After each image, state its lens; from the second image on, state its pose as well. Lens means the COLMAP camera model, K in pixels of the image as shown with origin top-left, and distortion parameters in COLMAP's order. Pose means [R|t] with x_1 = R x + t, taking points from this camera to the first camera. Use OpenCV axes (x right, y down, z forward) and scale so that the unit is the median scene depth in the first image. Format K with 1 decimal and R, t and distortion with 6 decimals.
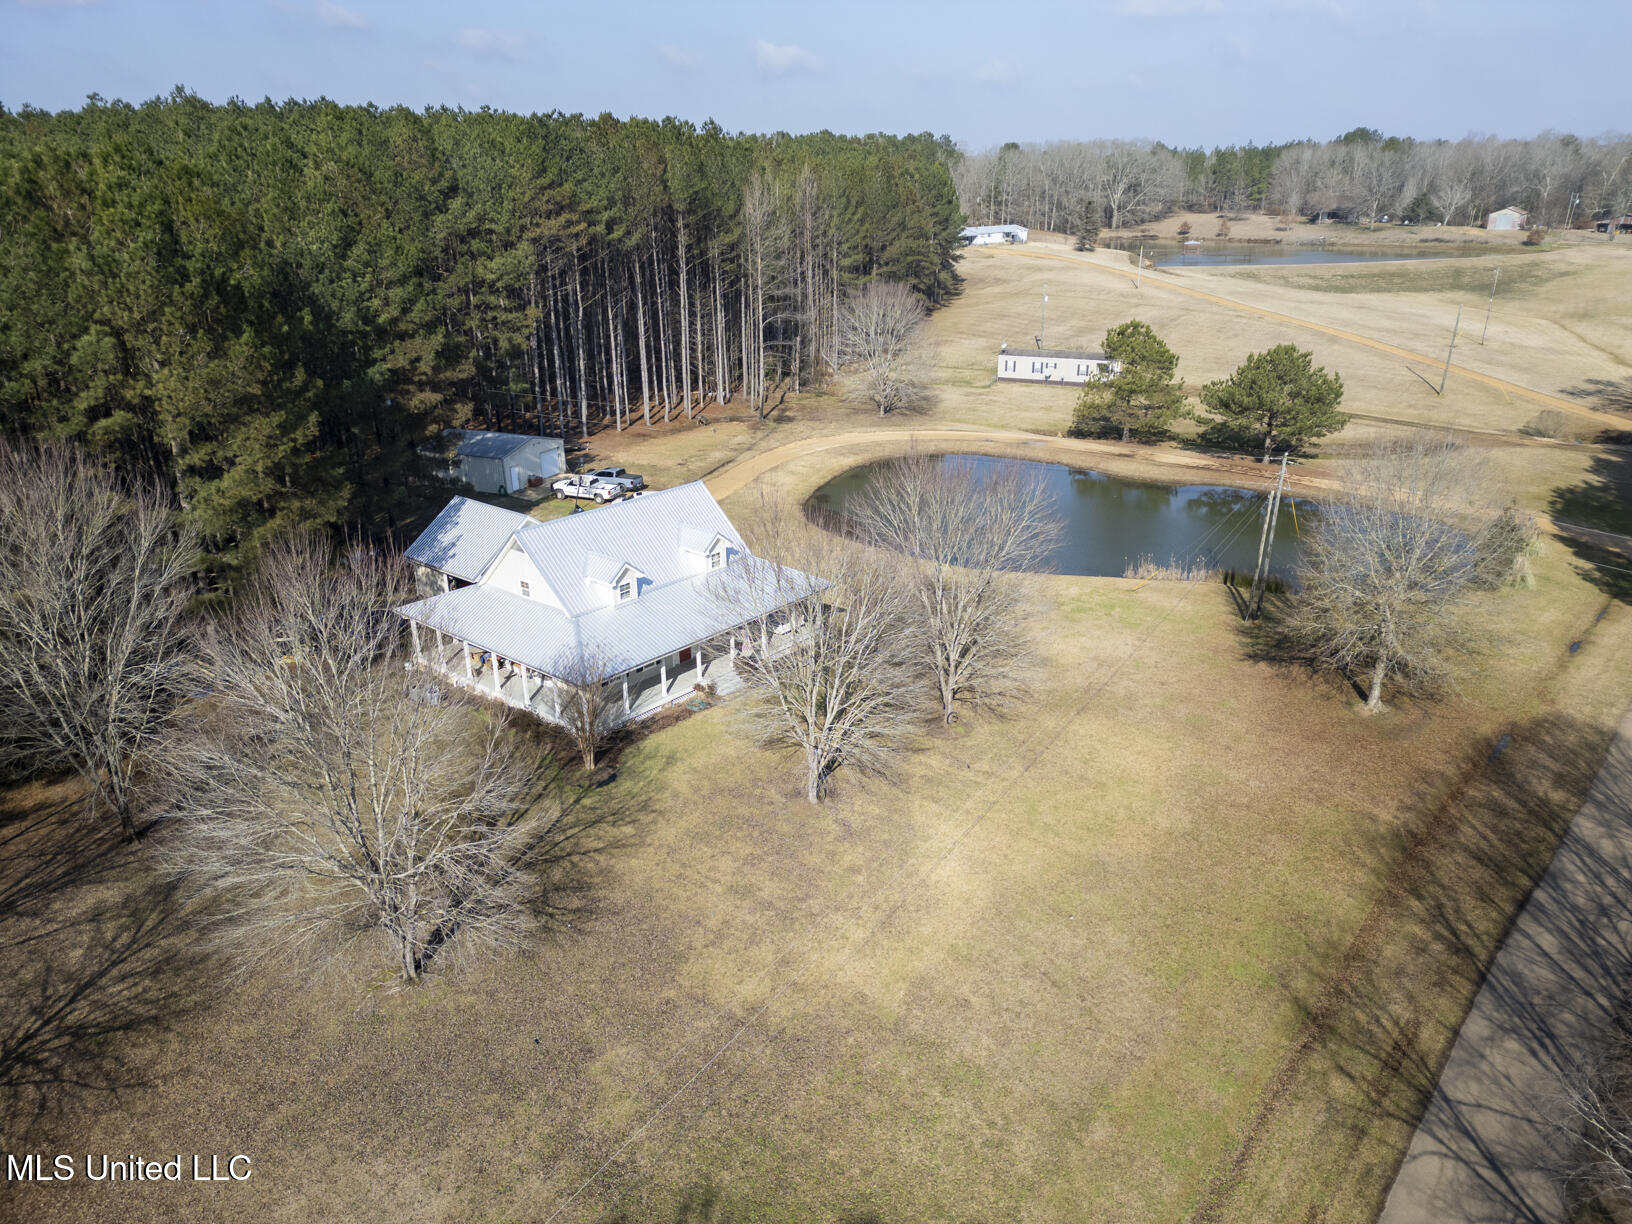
lens RADIAL K [[1123.5, 0, 814.6], [0, 1123.5, 621.7], [0, 0, 1]] dist [0.079926, -0.064121]
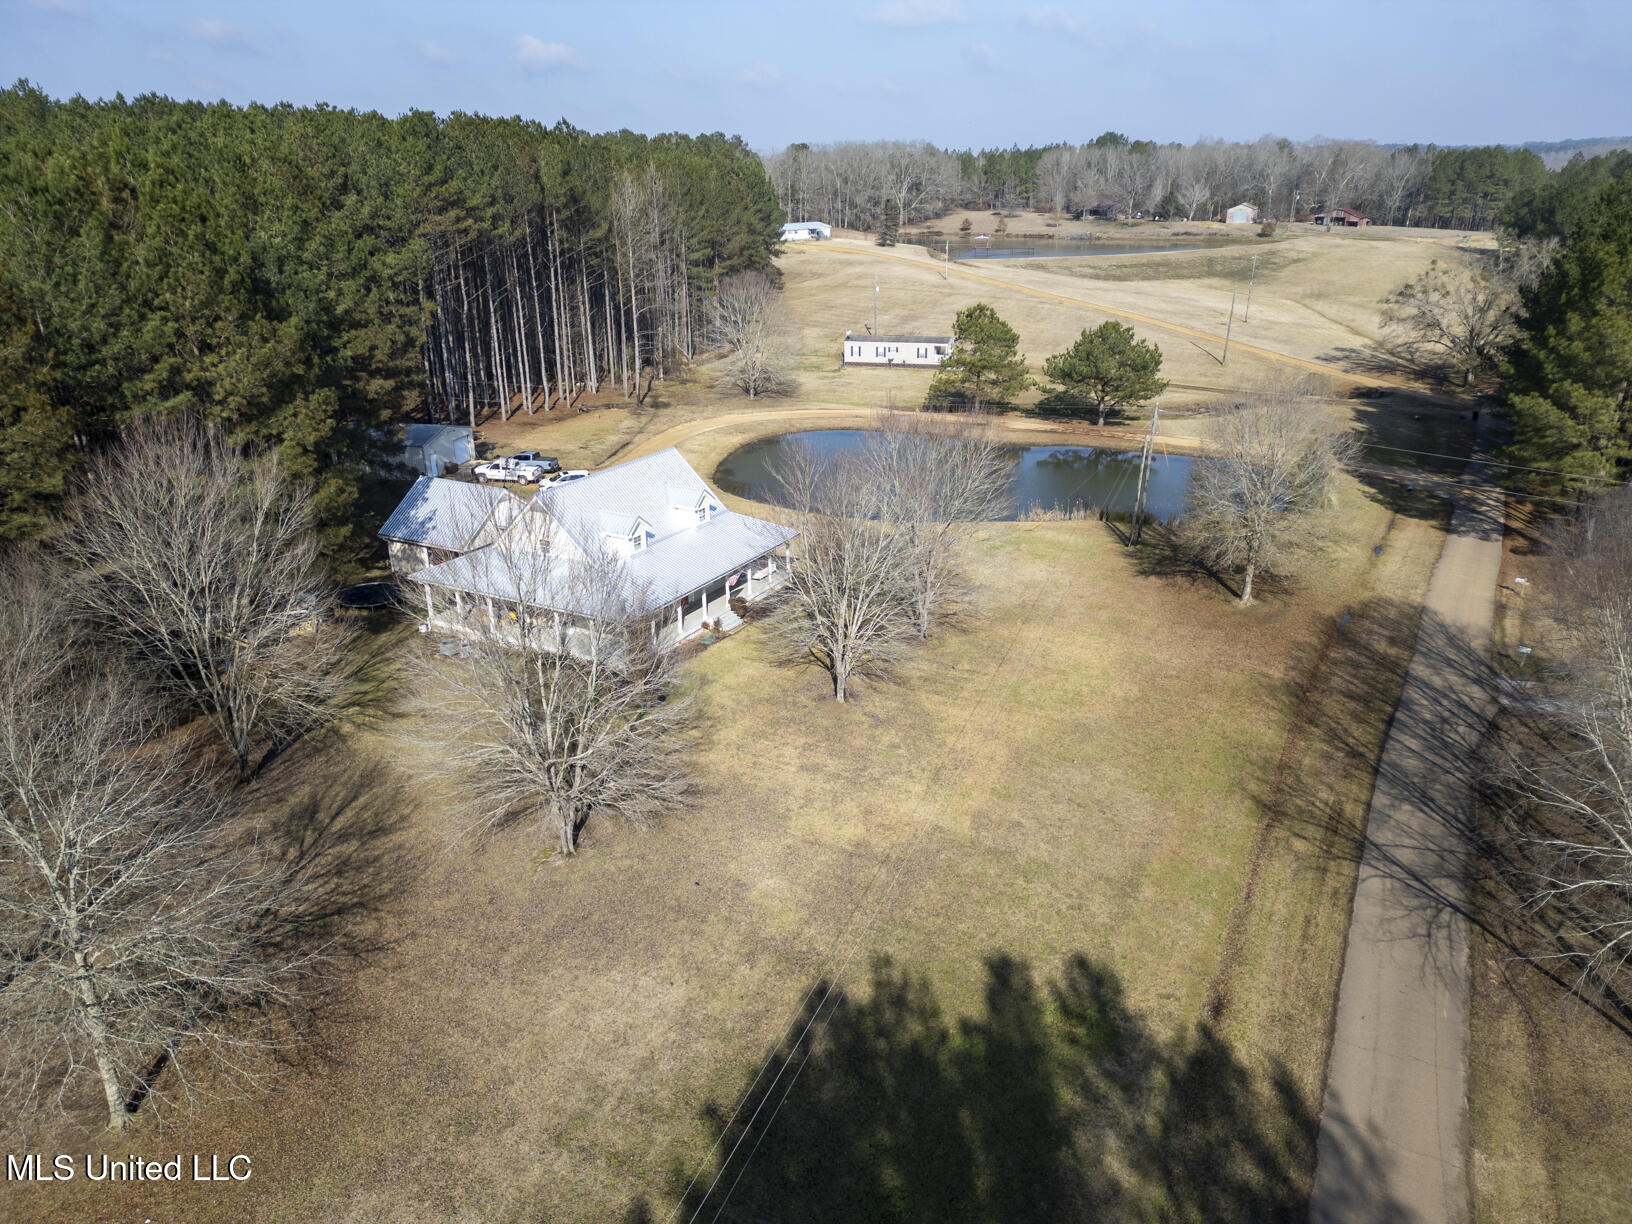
lens RADIAL K [[1132.2, 0, 820.1], [0, 1132.2, 603.9], [0, 0, 1]] dist [0.102052, -0.100577]
pose [[0.980553, -0.070341, 0.183217, -0.157818], [0.073232, 0.997274, -0.009053, 0.045211], [-0.182081, 0.022295, 0.983031, -0.114069]]
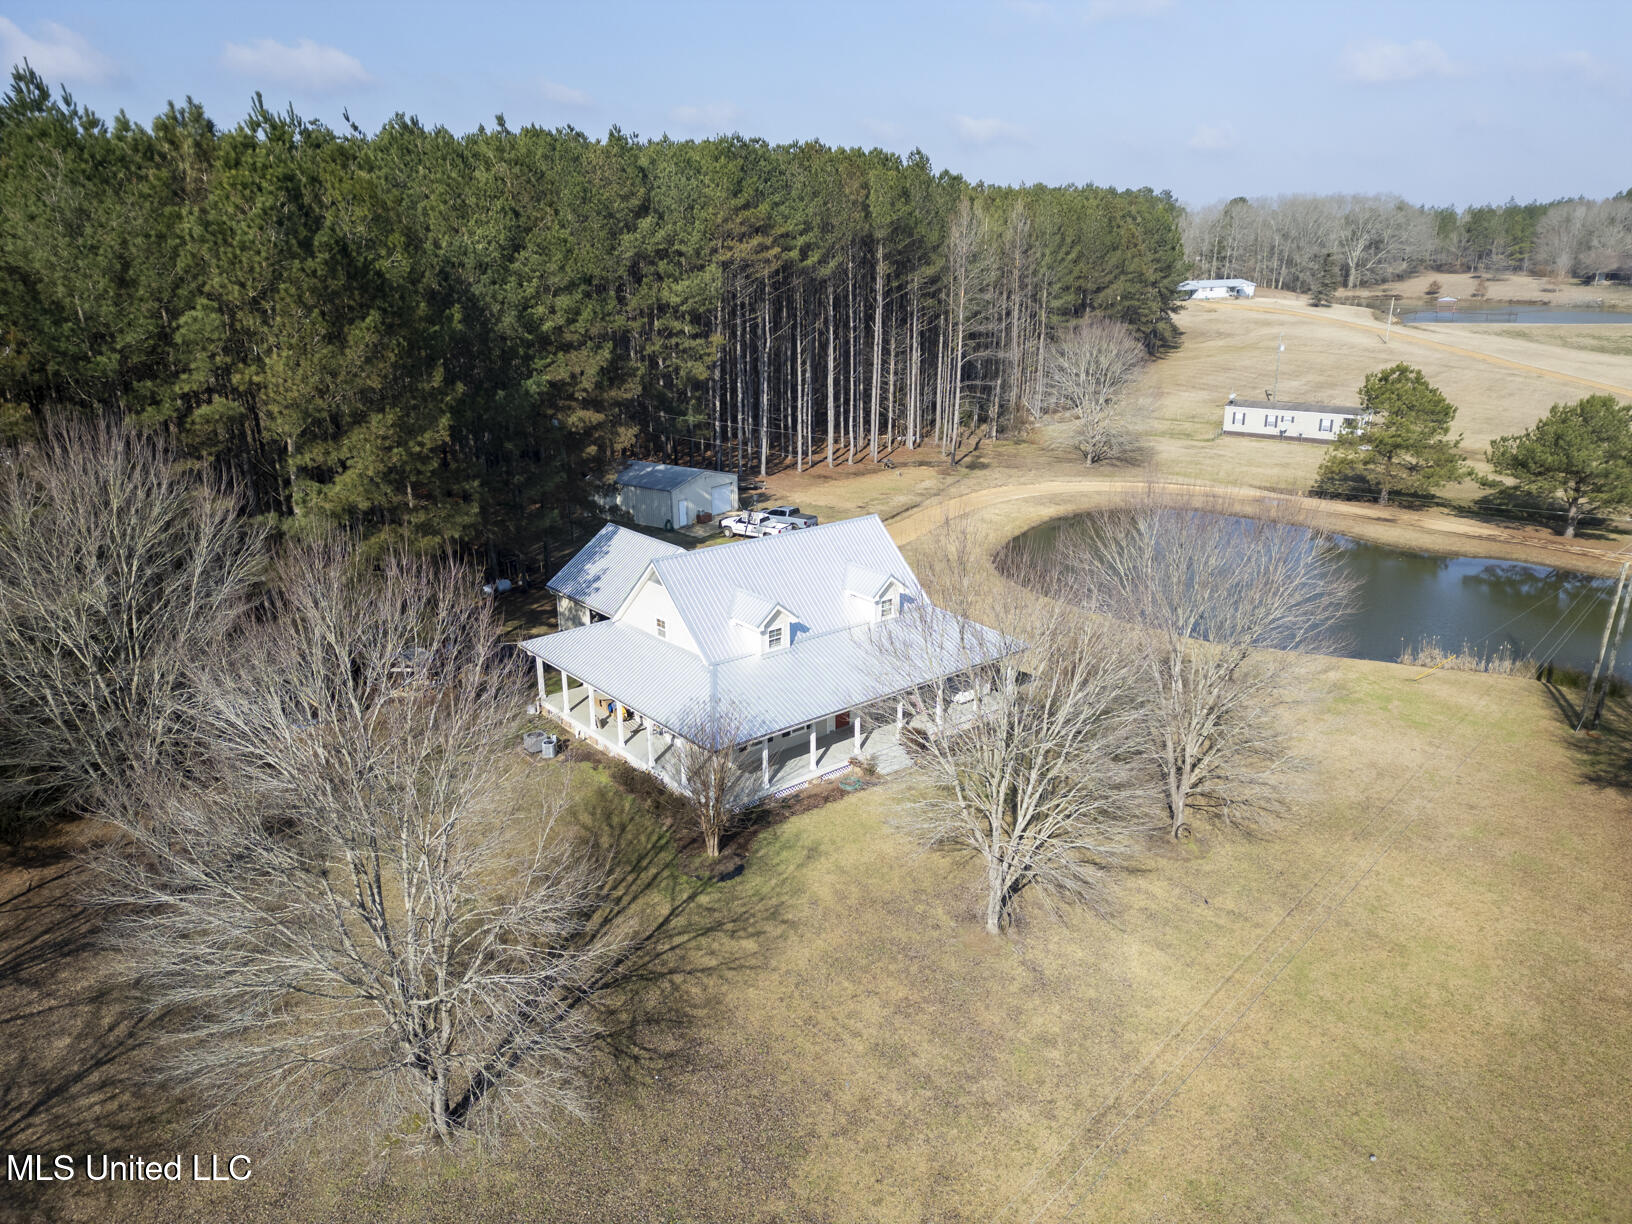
lens RADIAL K [[1132.2, 0, 820.1], [0, 1132.2, 603.9], [0, 0, 1]] dist [0.102052, -0.100577]
pose [[0.986113, 0.057516, -0.155800, -0.005788], [-0.068139, 0.995639, -0.063725, -0.000999], [0.151455, 0.073456, 0.985731, 0.142330]]
